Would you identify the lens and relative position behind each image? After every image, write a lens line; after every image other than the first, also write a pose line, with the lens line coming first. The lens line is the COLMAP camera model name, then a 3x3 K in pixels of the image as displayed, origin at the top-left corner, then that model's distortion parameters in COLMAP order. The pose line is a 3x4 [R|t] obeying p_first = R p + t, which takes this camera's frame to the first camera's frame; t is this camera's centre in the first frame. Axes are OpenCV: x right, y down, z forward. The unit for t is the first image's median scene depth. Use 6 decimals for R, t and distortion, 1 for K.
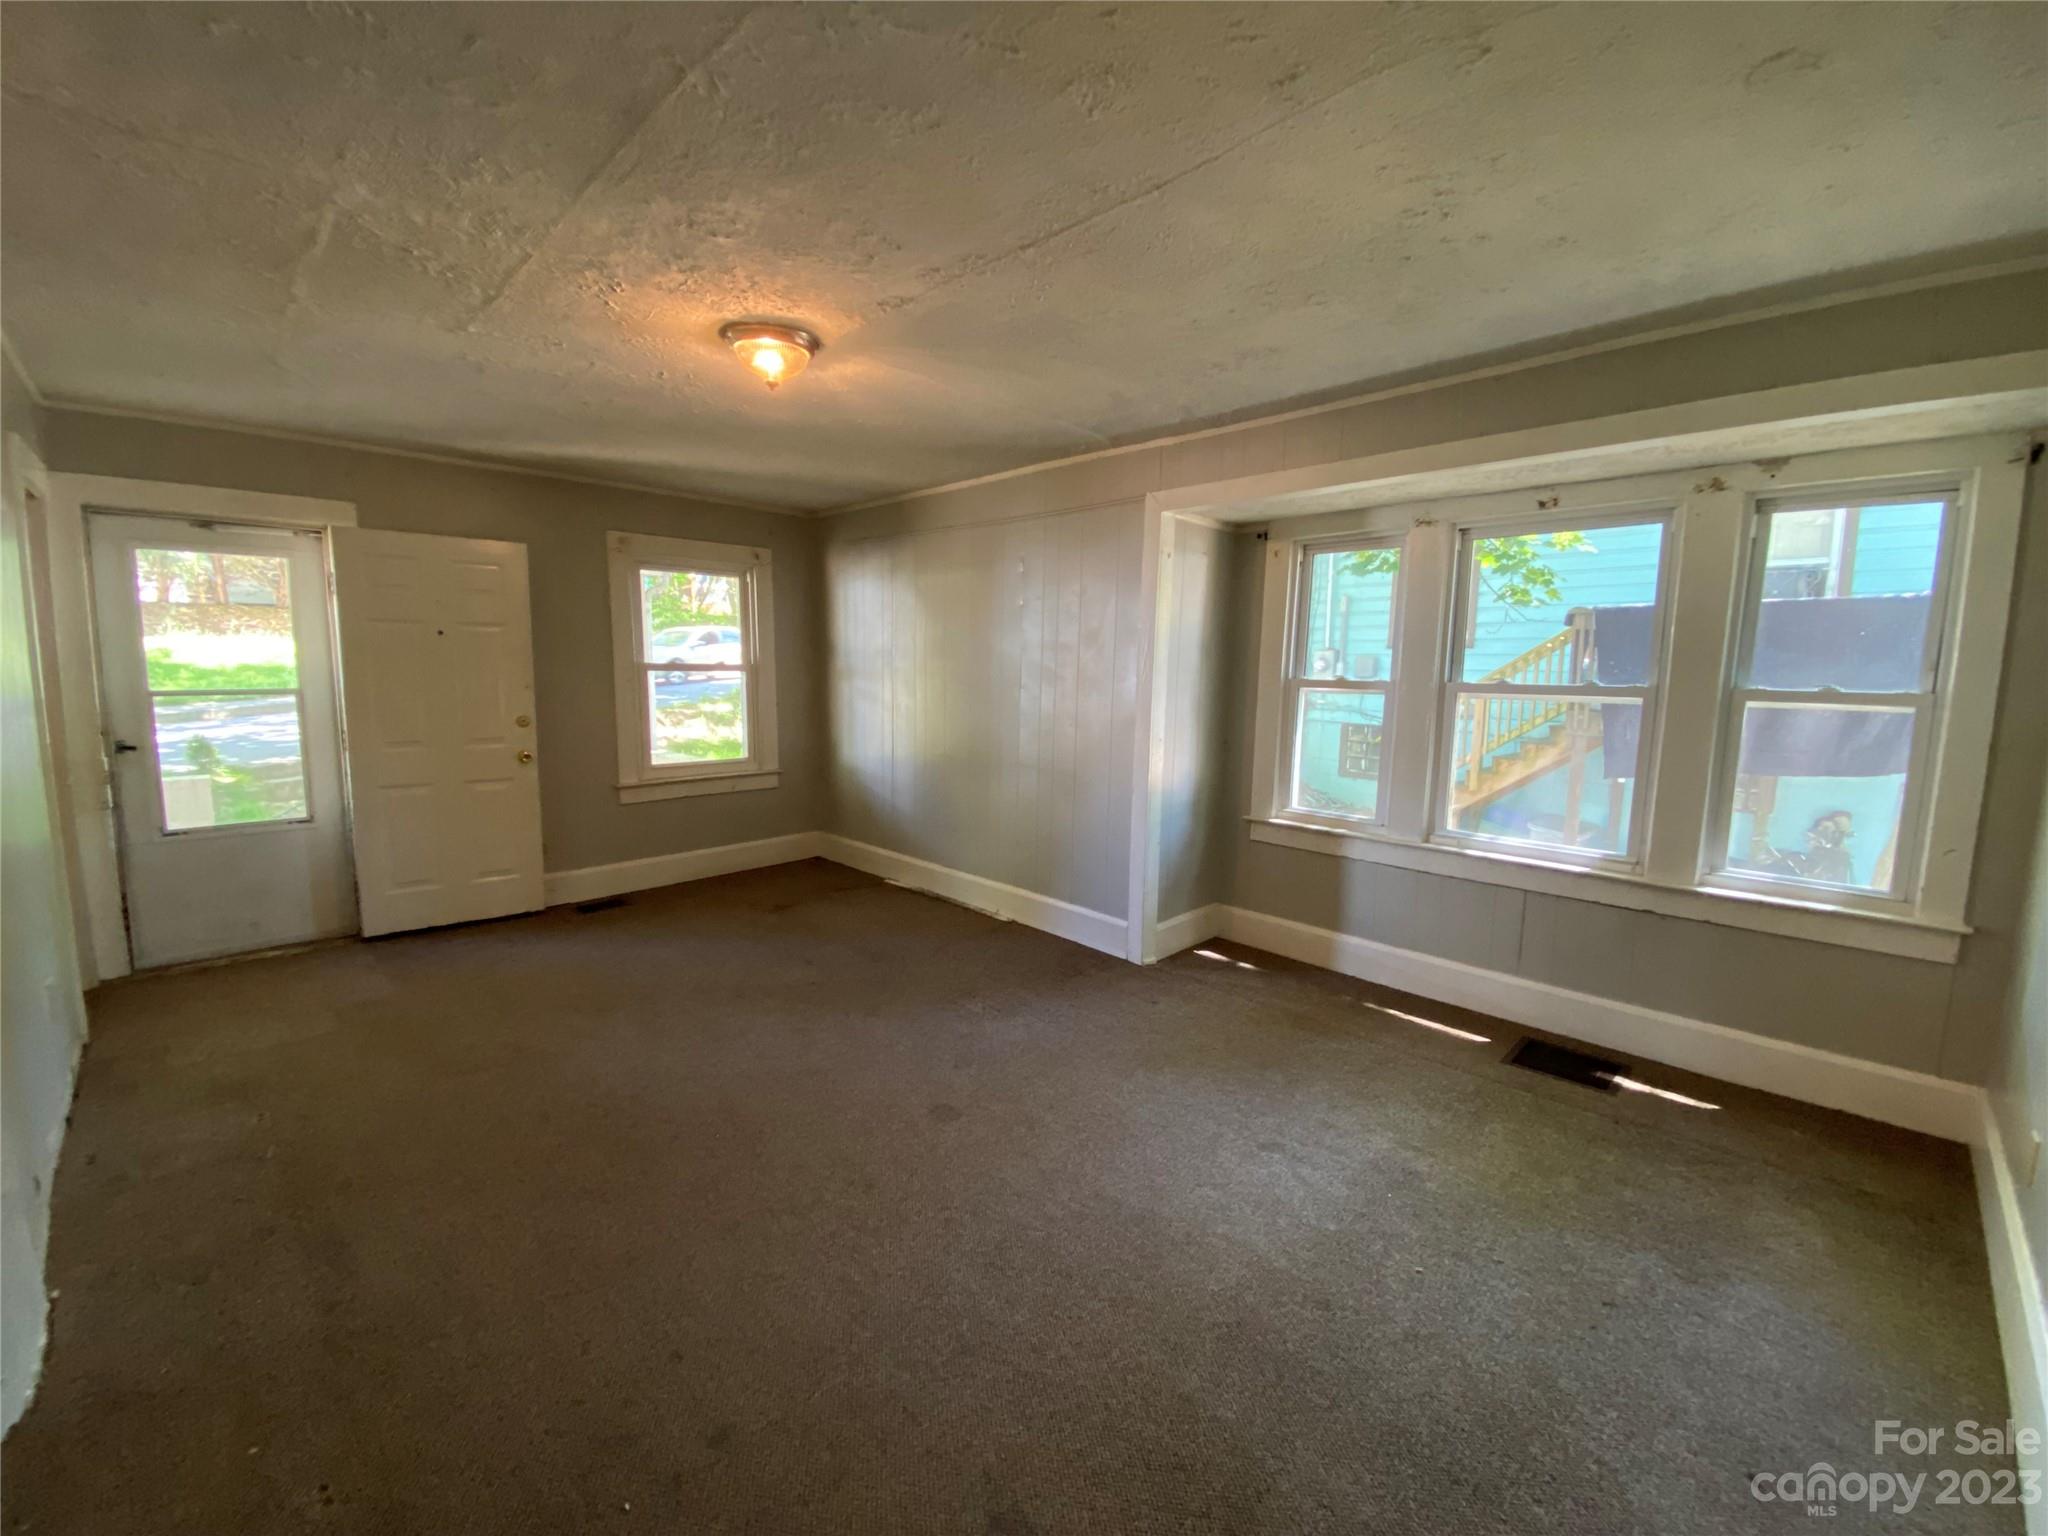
lens RADIAL K [[812.4, 0, 1018.8], [0, 812.4, 764.8], [0, 0, 1]] dist [0.016034, -0.017510]
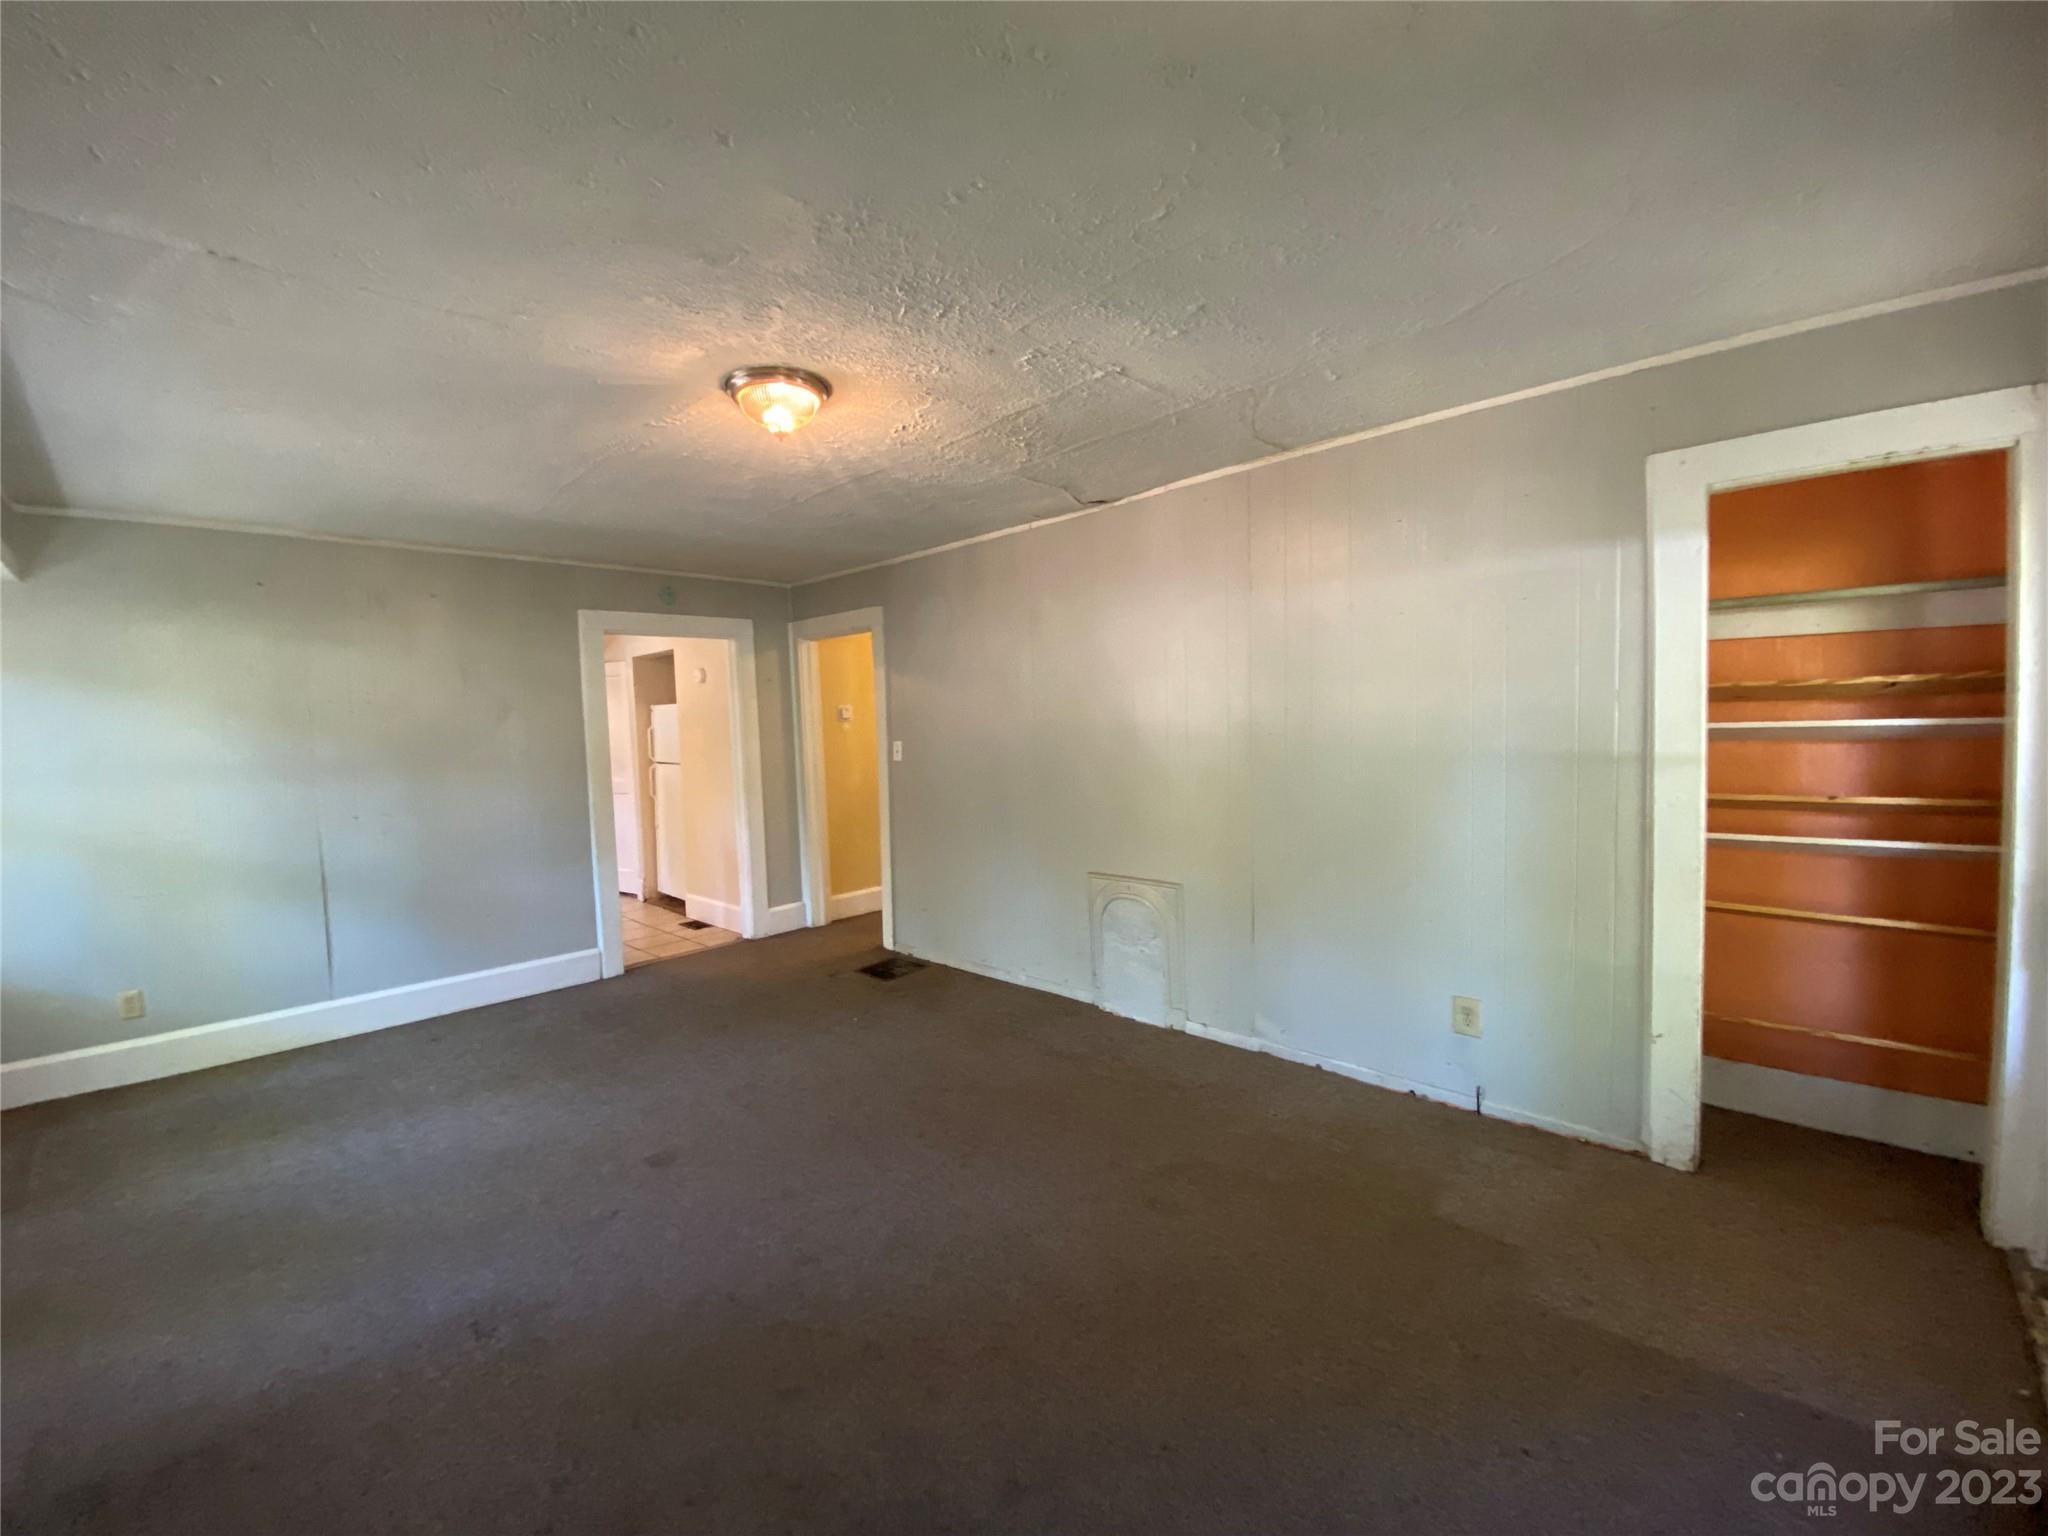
lens RADIAL K [[812.4, 0, 1018.8], [0, 812.4, 764.8], [0, 0, 1]] dist [0.016034, -0.017510]
pose [[-0.999592, 0.020263, -0.020112, -0.399727], [0.016343, 0.983742, 0.178845, -0.189239], [0.023409, 0.178443, -0.983672, 1.460888]]
